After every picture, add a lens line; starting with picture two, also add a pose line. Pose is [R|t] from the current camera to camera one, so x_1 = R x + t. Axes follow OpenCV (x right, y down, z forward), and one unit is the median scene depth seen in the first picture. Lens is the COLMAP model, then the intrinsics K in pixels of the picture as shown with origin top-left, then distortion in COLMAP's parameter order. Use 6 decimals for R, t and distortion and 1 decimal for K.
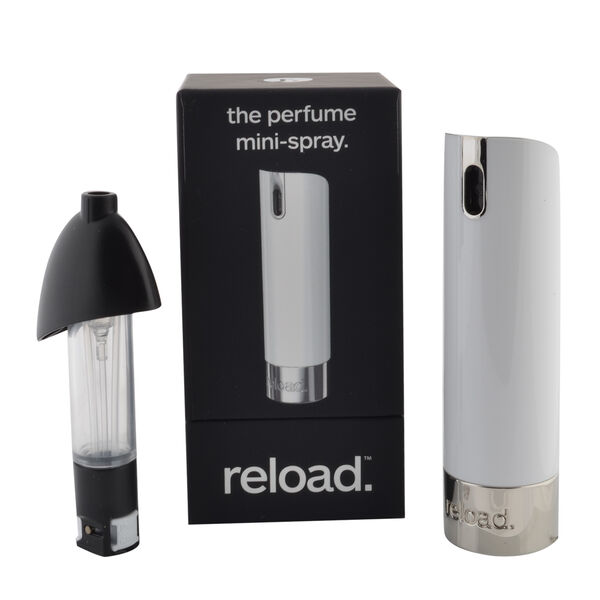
lens RADIAL K [[1899.8, 0, 300.0], [0, 1899.8, 300.0], [0, 0, 1]] dist [-0.127458, -0.790492]
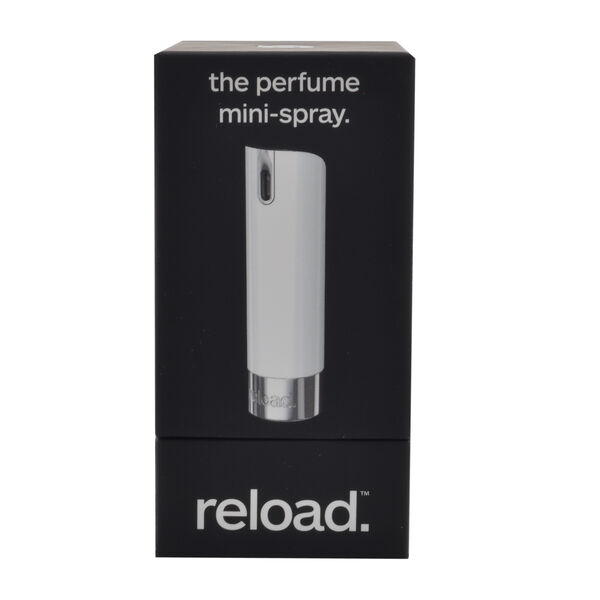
lens RADIAL K [[1899.8, 0, 300.0], [0, 1899.8, 300.0], [0, 0, 1]] dist [-0.127458, -0.790492]
pose [[0.999790, 0.020041, 0.004225, 0.001049], [-0.020220, 0.998665, 0.047528, -0.040690], [-0.003267, -0.047604, 0.998861, 0.140752]]
